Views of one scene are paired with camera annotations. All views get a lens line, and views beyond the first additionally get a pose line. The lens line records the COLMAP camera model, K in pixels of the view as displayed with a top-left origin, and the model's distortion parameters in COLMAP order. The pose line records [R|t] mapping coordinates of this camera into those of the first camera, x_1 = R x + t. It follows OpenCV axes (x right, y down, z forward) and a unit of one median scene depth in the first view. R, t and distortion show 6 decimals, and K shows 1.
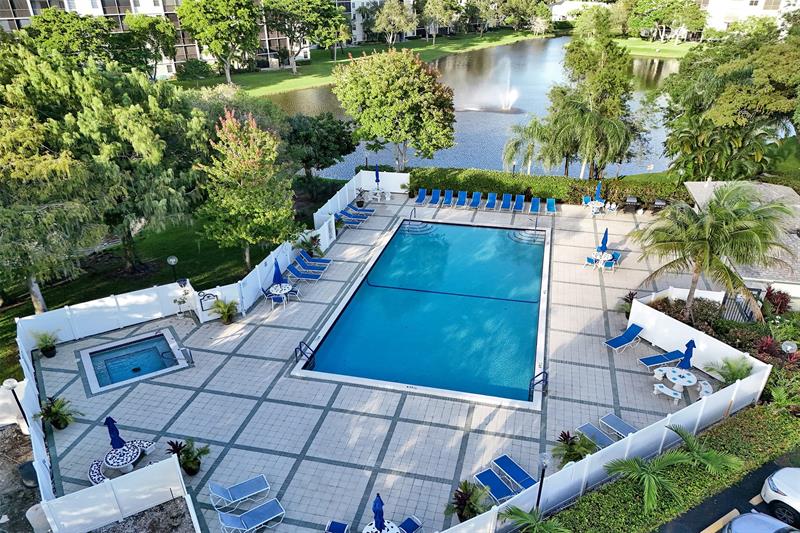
lens RADIAL K [[623.9, 0, 418.2], [0, 623.9, 300.7], [0, 0, 1]] dist [0.034071, -0.005205]
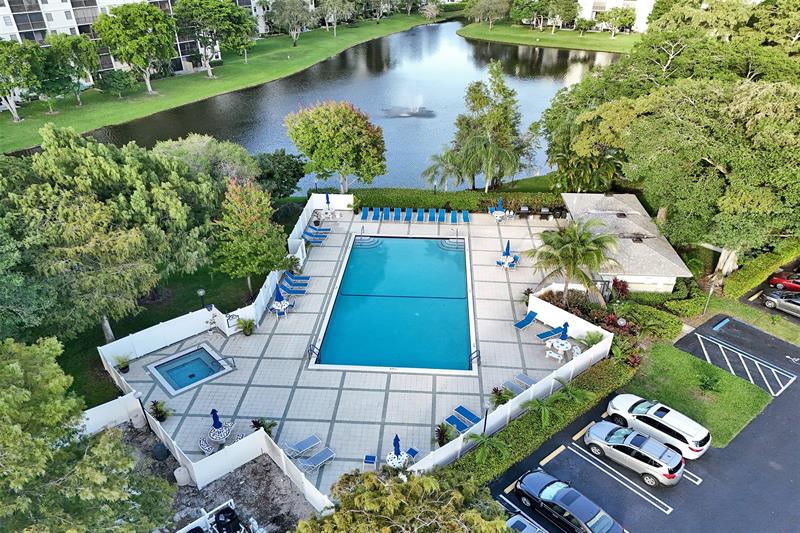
lens RADIAL K [[595.4, 0, 411.8], [0, 595.4, 305.3], [0, 0, 1]] dist [0.047261, -0.001924]
pose [[0.988116, -0.089142, 0.125219, -0.114709], [0.081256, 0.994456, 0.066741, -0.092689], [-0.130474, -0.055773, 0.989882, -0.369574]]
